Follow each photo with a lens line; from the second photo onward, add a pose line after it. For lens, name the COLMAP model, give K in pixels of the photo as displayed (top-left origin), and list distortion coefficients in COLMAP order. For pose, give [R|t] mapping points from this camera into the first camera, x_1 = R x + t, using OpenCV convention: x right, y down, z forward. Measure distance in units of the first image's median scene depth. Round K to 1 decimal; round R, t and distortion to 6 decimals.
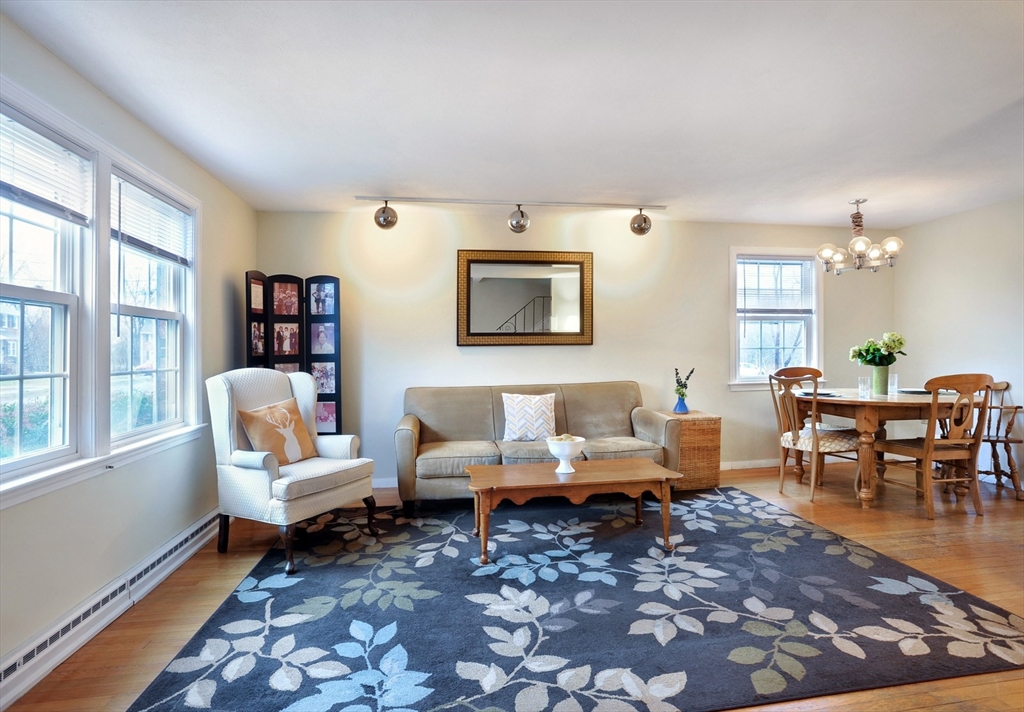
lens RADIAL K [[535.9, 0, 513.7], [0, 535.9, 368.9], [0, 0, 1]] dist [-0.027243, -0.000077]
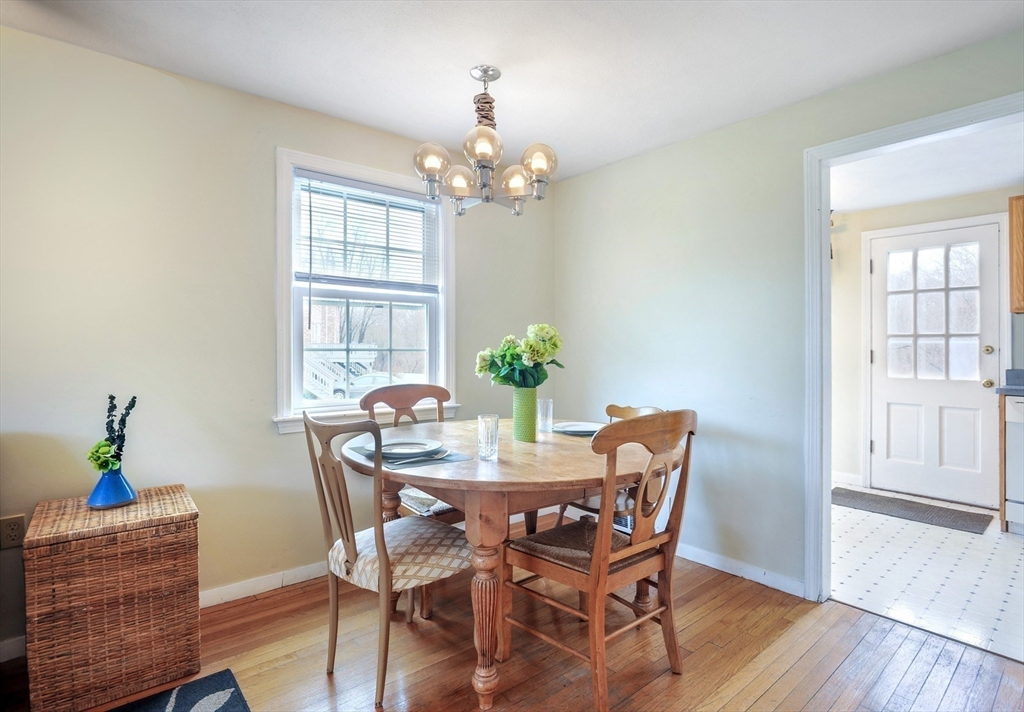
lens RADIAL K [[536.9, 0, 508.5], [0, 536.9, 349.3], [0, 0, 1]] dist [-0.031305, 0.001087]
pose [[0.875956, 0.013989, 0.482188, 0.420260], [0.000949, 0.999528, -0.030722, -0.027019], [-0.482390, 0.027369, 0.875529, 0.535502]]
